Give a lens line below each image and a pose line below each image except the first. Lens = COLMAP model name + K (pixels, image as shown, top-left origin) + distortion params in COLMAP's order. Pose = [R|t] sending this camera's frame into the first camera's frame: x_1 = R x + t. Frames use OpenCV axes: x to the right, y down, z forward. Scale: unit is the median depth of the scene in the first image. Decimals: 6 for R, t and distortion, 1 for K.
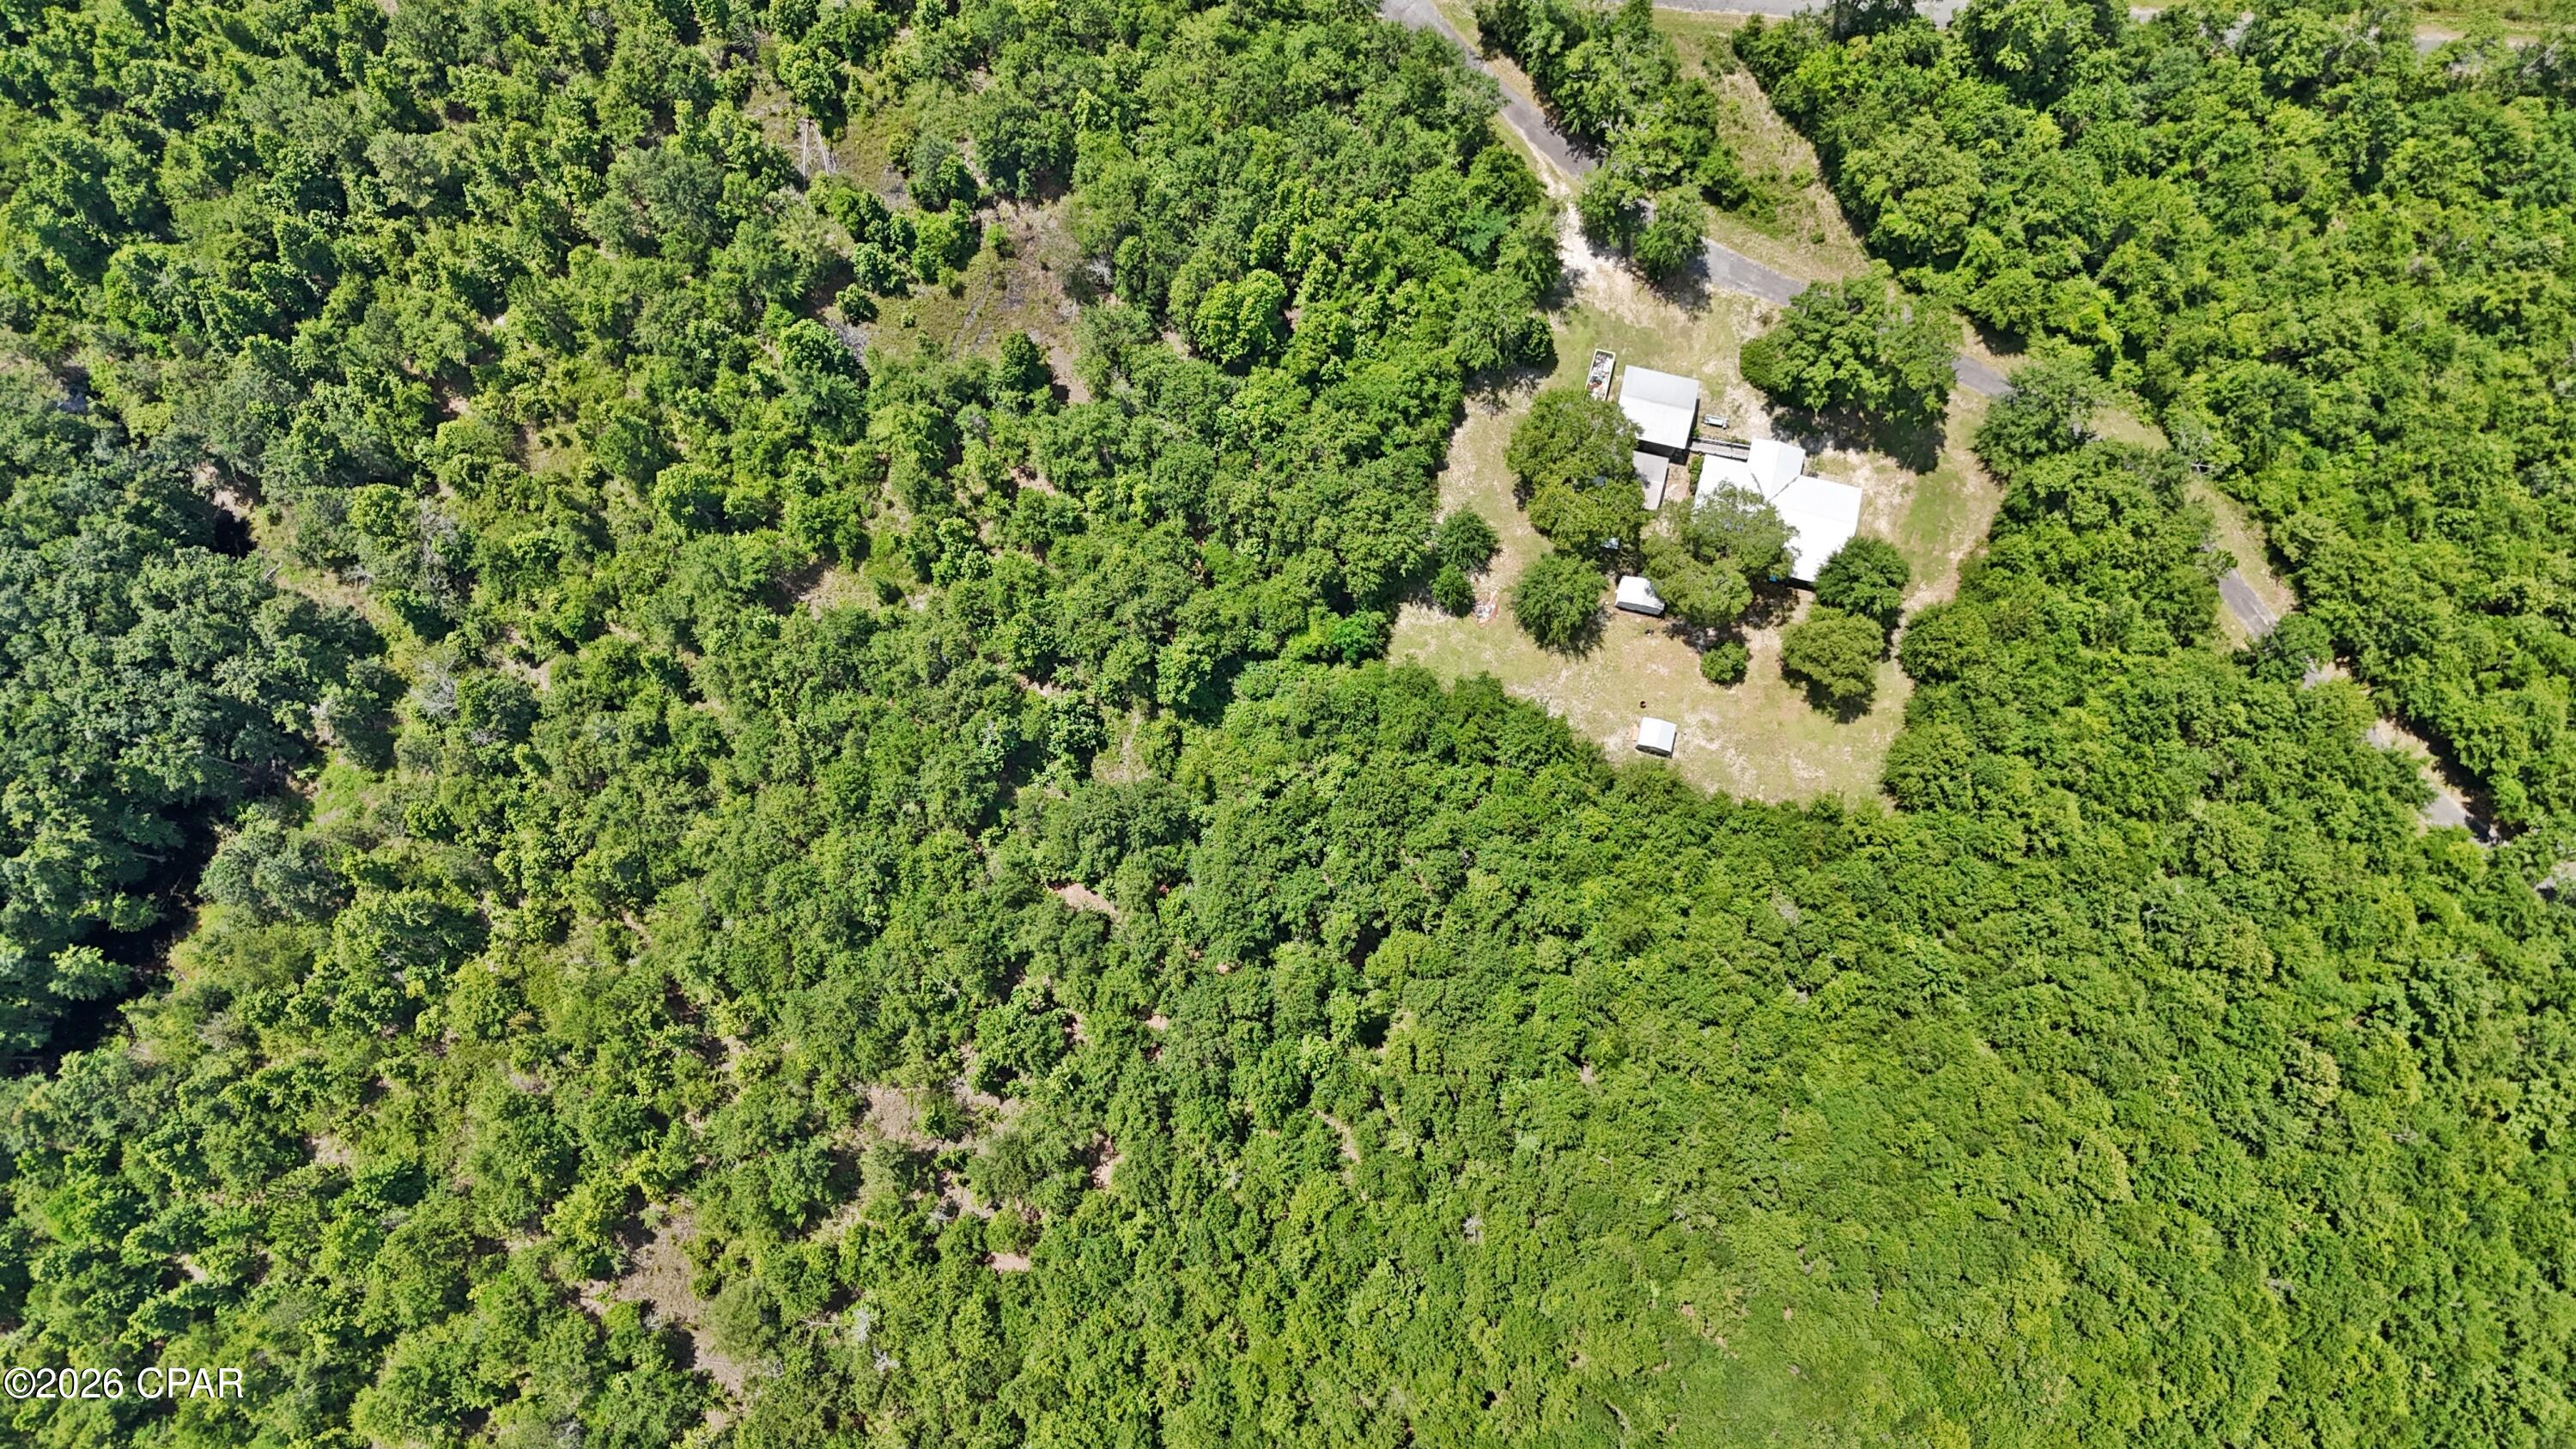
lens RADIAL K [[1811.6, 0, 1288.0], [0, 1811.6, 724.5], [0, 0, 1]] dist [0.078141, -0.000248]
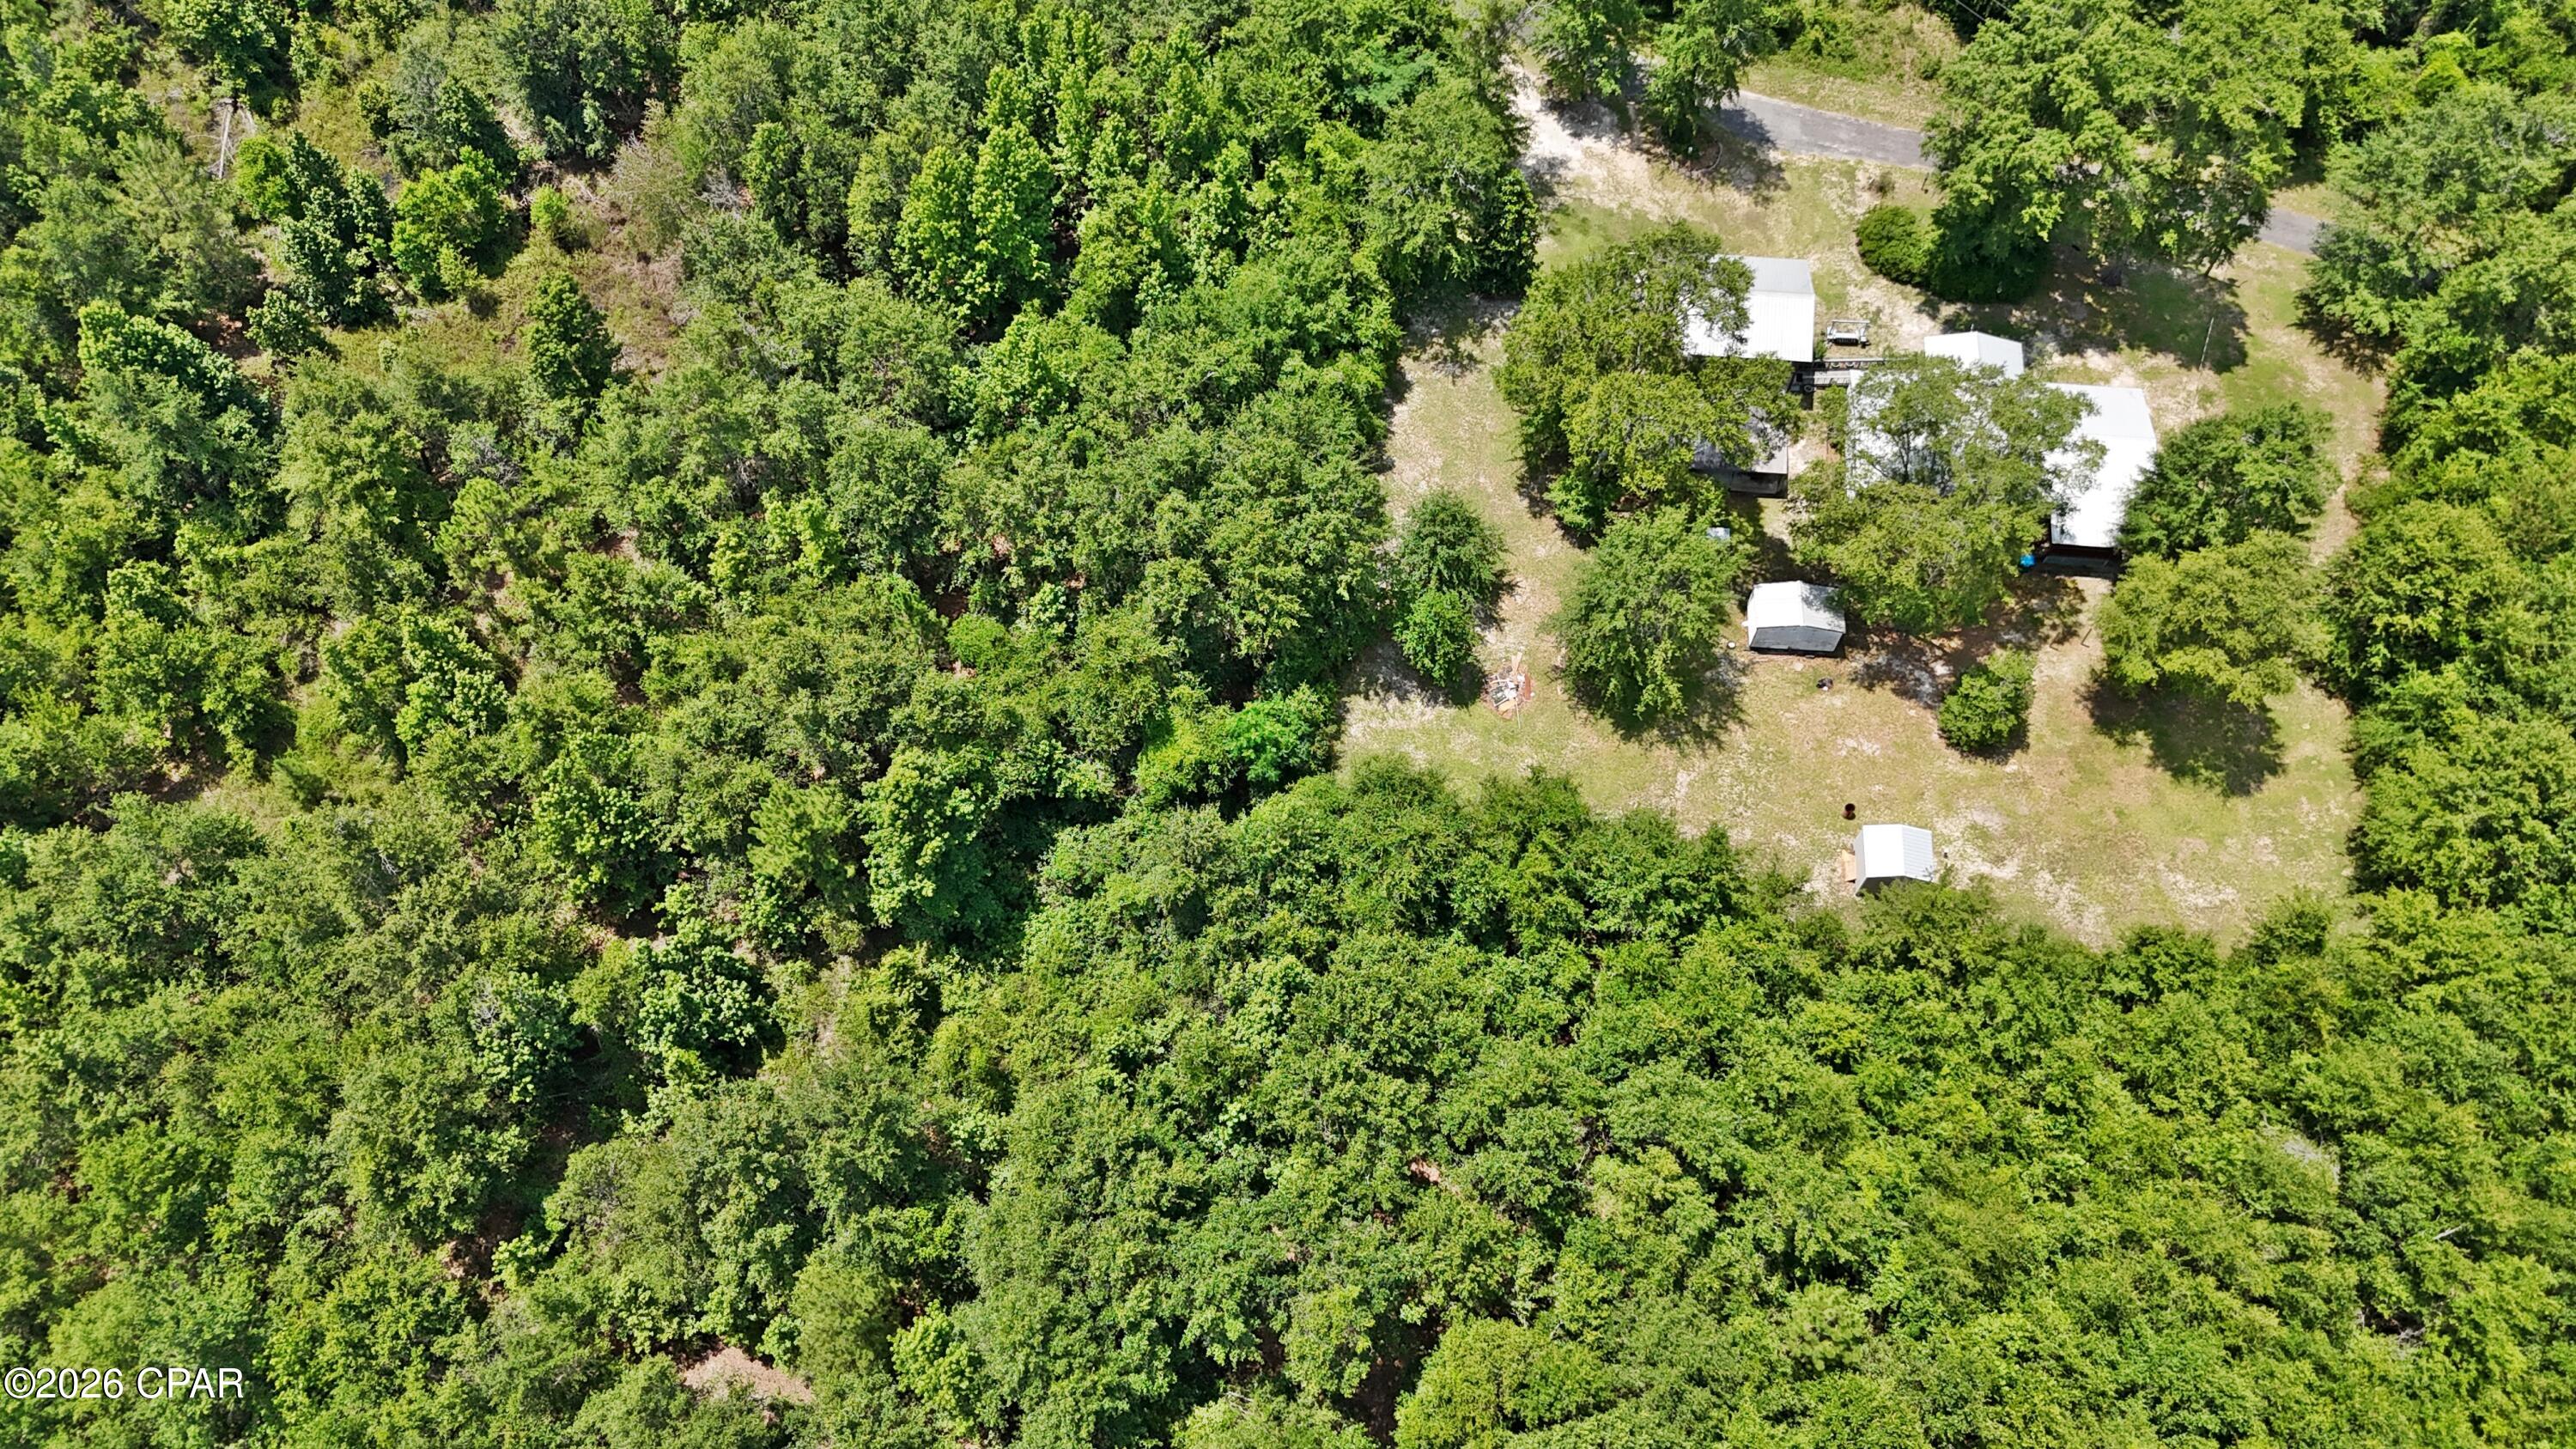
lens RADIAL K [[1893.0, 0, 1288.0], [0, 1893.0, 724.5], [0, 0, 1]] dist [0.033295, -0.003722]
pose [[0.989153, -0.125145, 0.076912, 0.003311], [0.142501, 0.944583, -0.295731, 0.101410], [-0.035641, 0.303484, 0.952170, 0.502670]]
